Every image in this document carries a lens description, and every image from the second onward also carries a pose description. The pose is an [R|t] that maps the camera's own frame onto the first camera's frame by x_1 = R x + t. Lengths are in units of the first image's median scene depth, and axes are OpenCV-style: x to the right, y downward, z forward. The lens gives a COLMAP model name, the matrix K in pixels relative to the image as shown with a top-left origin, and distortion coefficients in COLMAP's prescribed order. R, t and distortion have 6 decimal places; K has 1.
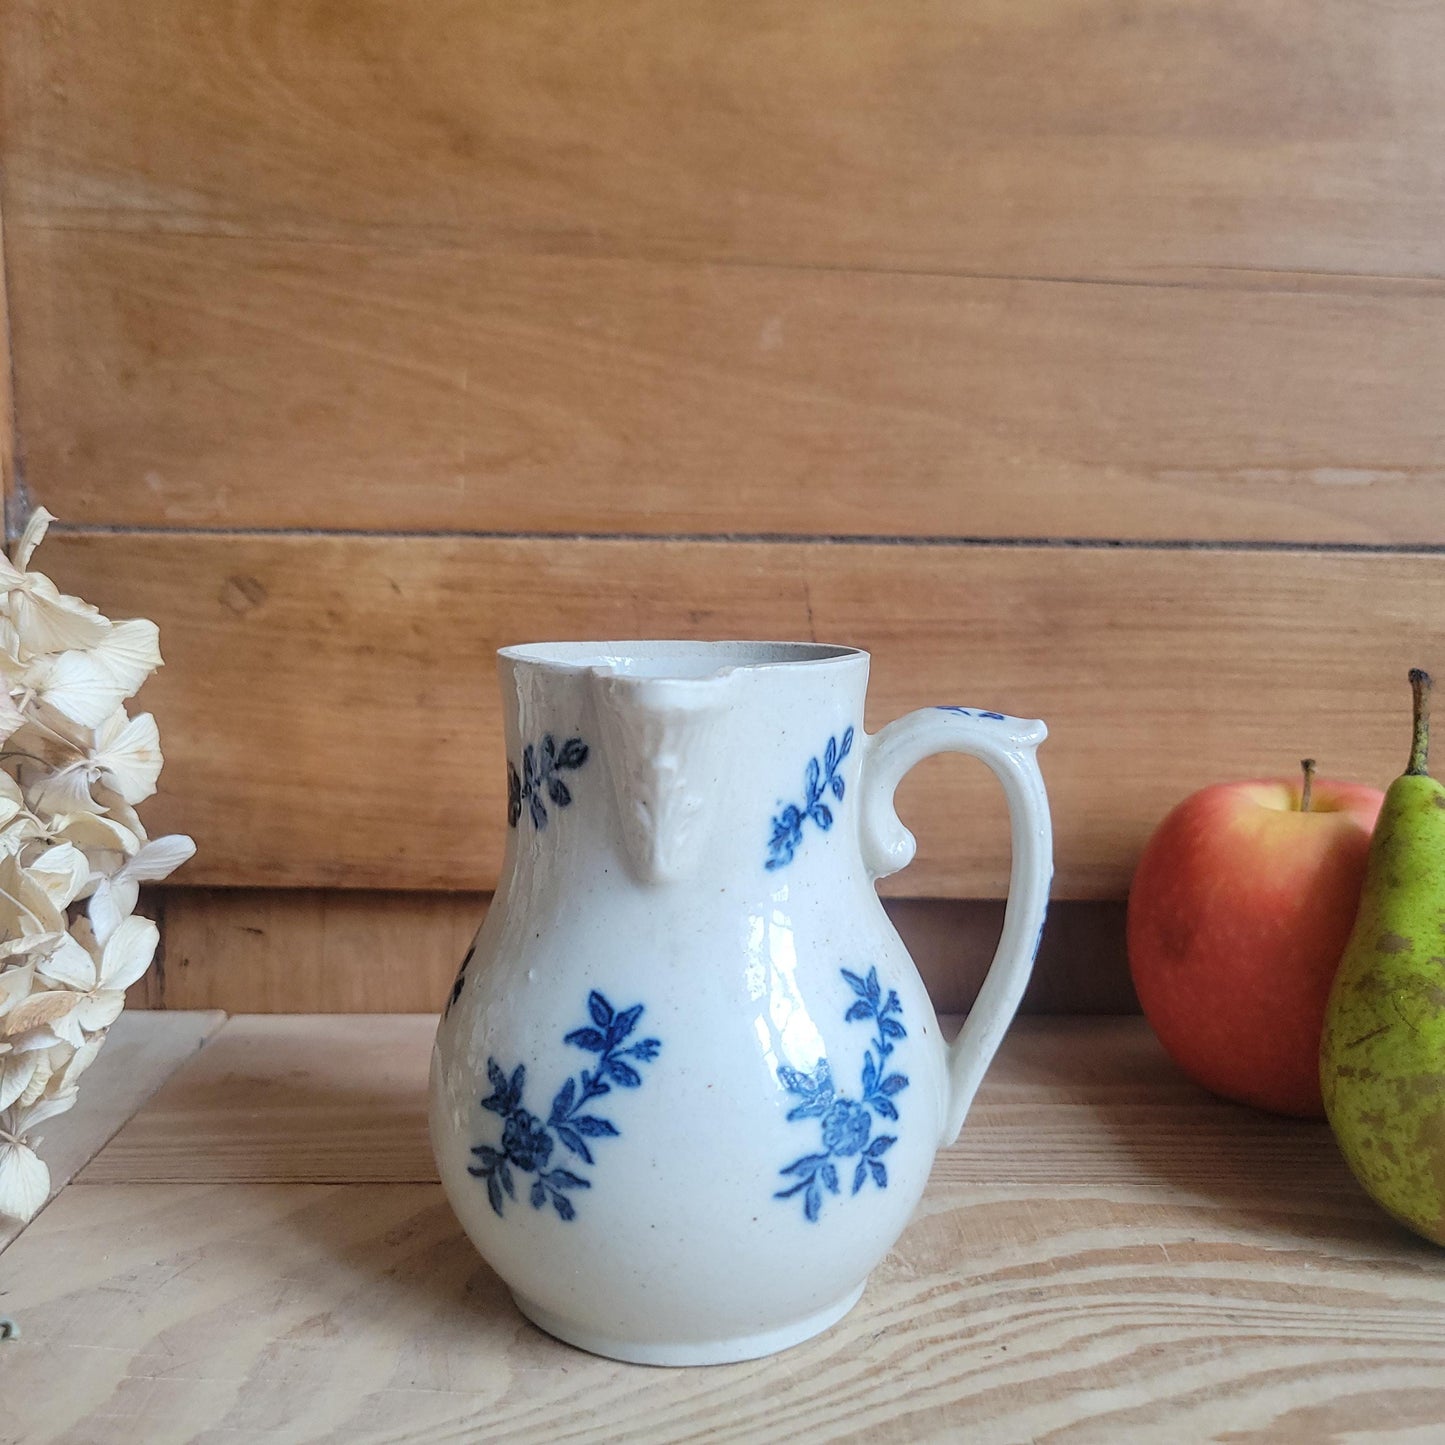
lens RADIAL K [[1509.3, 0, 716.1], [0, 1509.3, 706.8], [0, 0, 1]] dist [-0.006577, 0.002649]
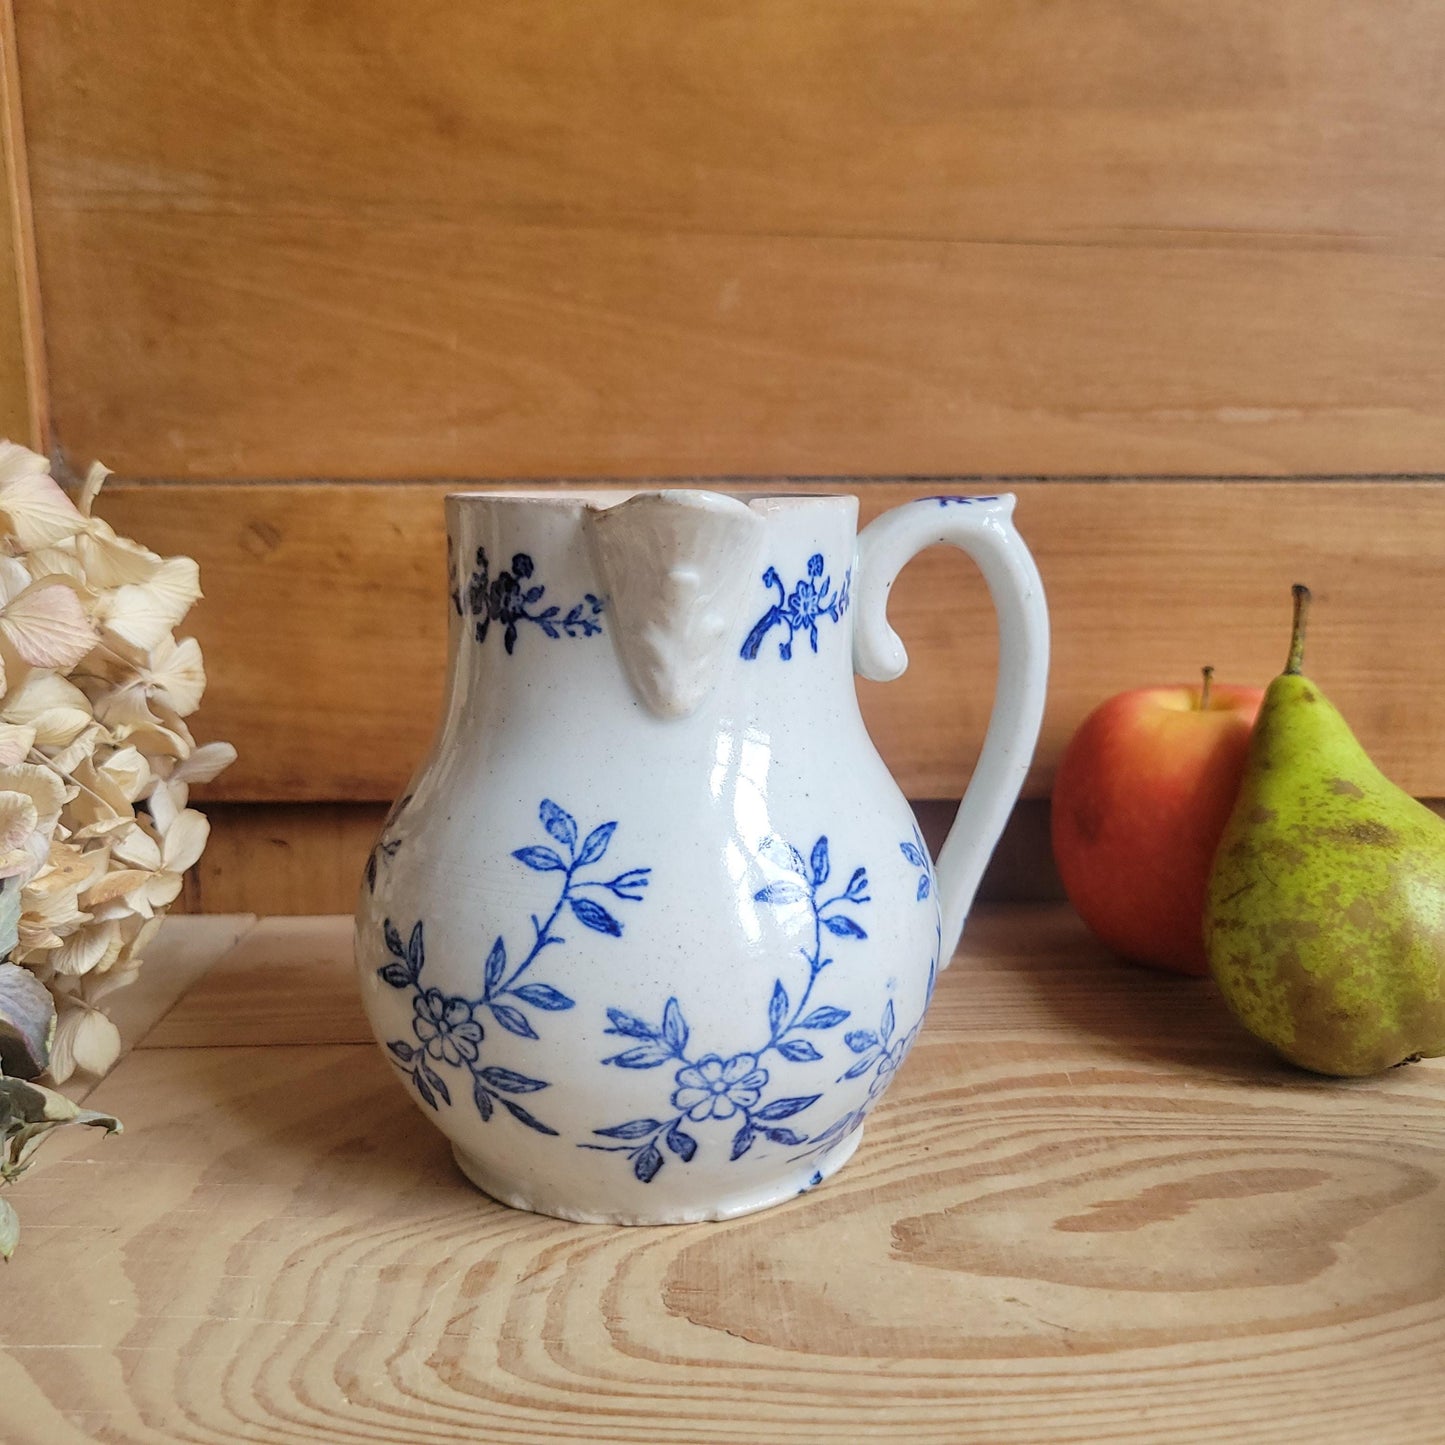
lens RADIAL K [[1507.3, 0, 720.8], [0, 1507.3, 721.7], [0, 0, 1]] dist [-0.005436, 0.002227]
pose [[0.999772, -0.019930, 0.007616, 0.015410], [0.019582, 0.998869, 0.043338, 0.018670], [-0.008471, -0.043178, 0.999031, -0.121561]]
